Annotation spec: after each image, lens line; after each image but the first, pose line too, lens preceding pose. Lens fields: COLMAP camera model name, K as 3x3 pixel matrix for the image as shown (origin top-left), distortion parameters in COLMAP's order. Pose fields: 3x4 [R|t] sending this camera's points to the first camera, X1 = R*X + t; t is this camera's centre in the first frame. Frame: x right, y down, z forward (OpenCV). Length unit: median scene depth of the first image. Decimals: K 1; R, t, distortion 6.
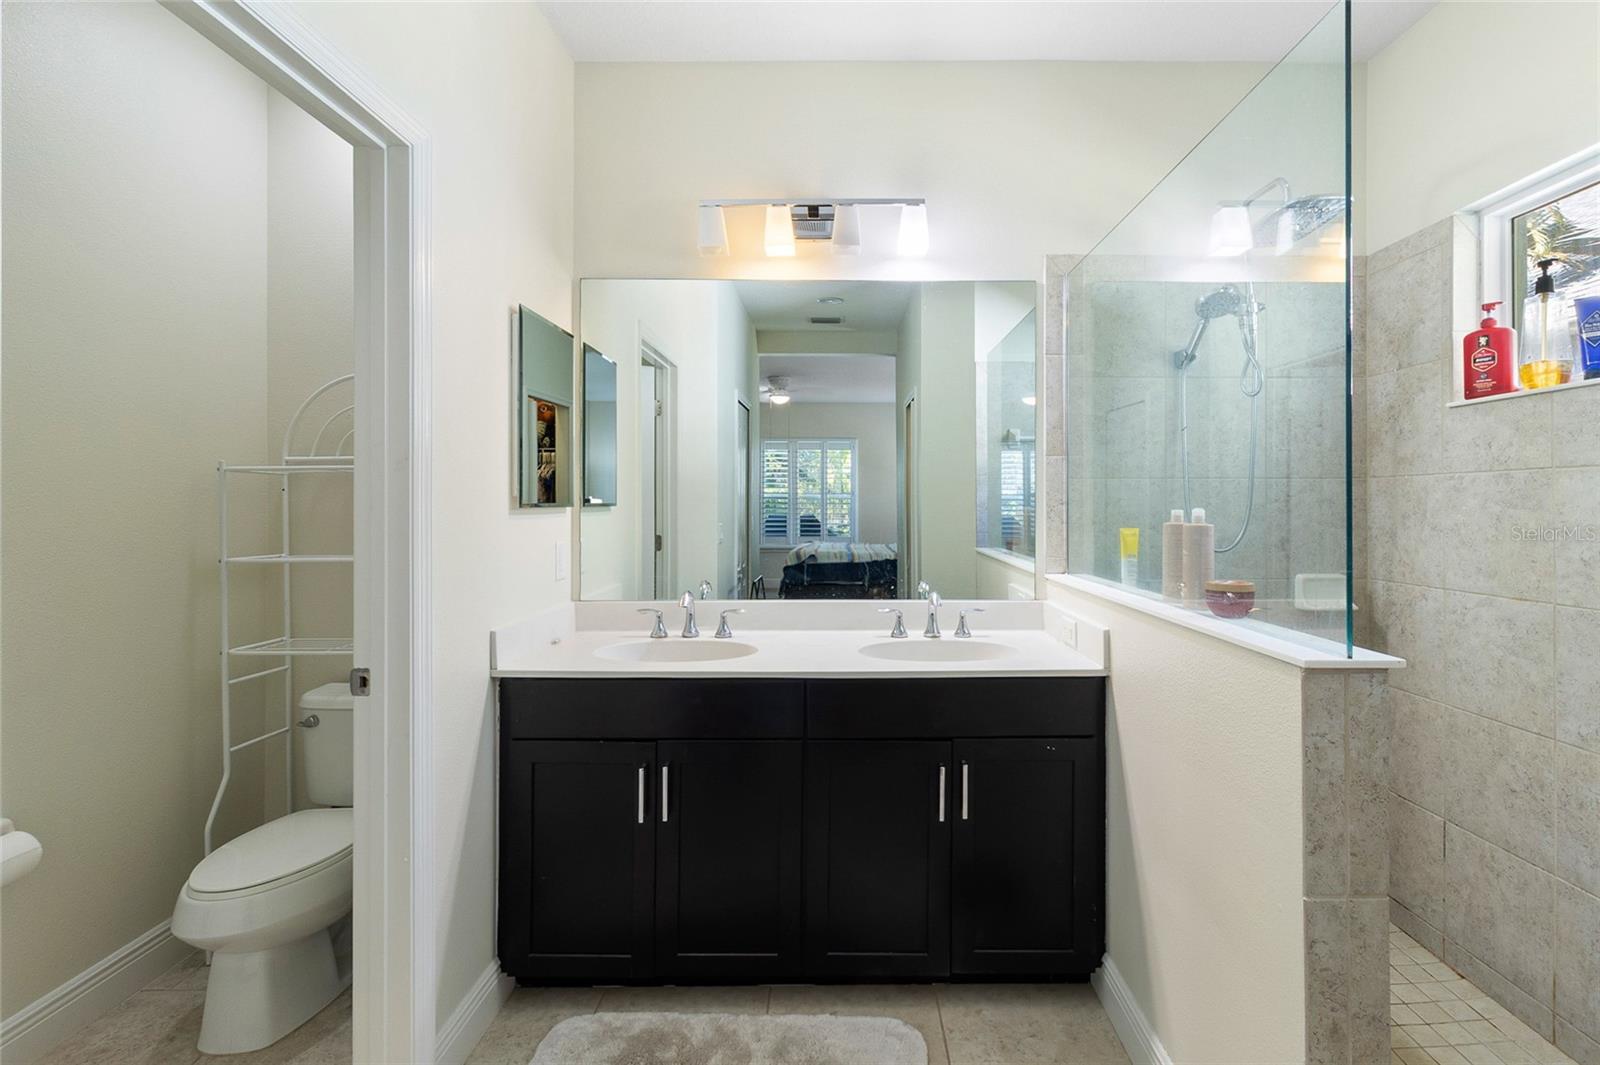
lens RADIAL K [[739.6, 0, 852.7], [0, 739.6, 500.3], [0, 0, 1]] dist [-0.000965, -0.000179]
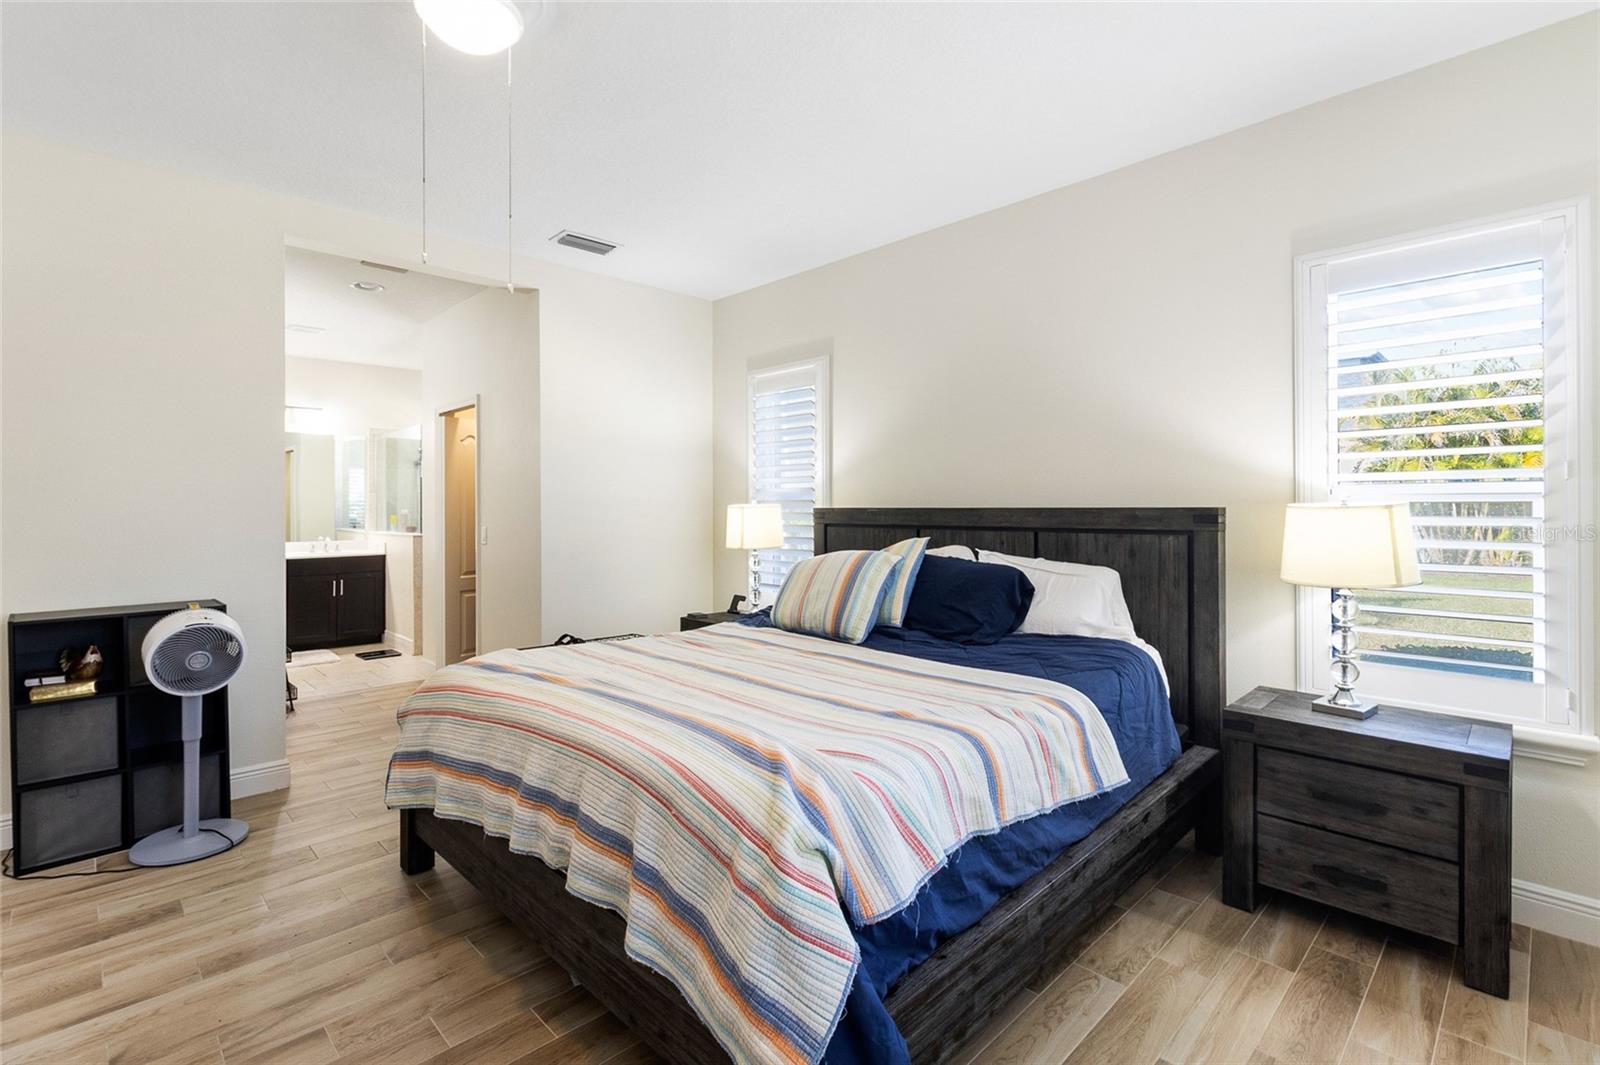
lens RADIAL K [[739.6, 0, 826.2], [0, 739.6, 514.5], [0, 0, 1]] dist [-0.000965, -0.000179]
pose [[0.712299, -0.005407, 0.701855, -0.571060], [-0.000922, 0.999962, 0.008639, -0.000197], [-0.701876, -0.006801, 0.712267, -2.658822]]
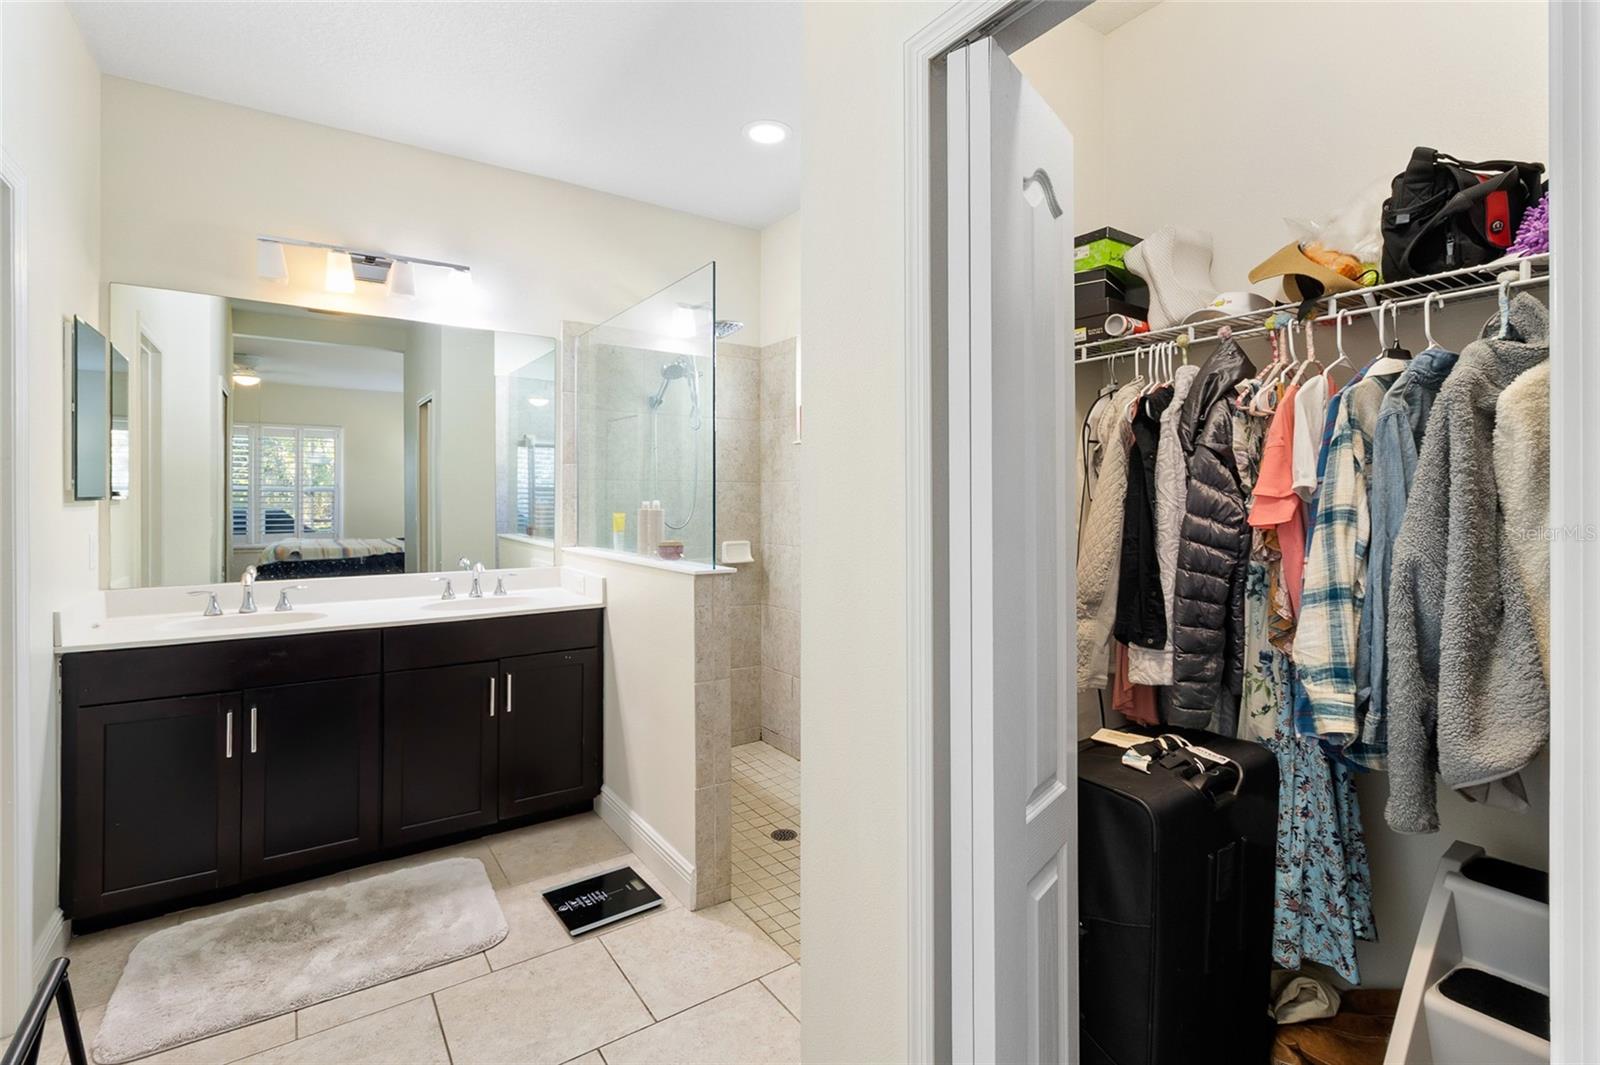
lens RADIAL K [[739.6, 0, 820.4], [0, 739.6, 499.4], [0, 0, 1]] dist [-0.000965, -0.000179]
pose [[0.819799, -0.000461, 0.572651, -0.147309], [-0.004043, 0.999970, 0.006594, -0.002778], [-0.572637, -0.007721, 0.819772, -0.450838]]
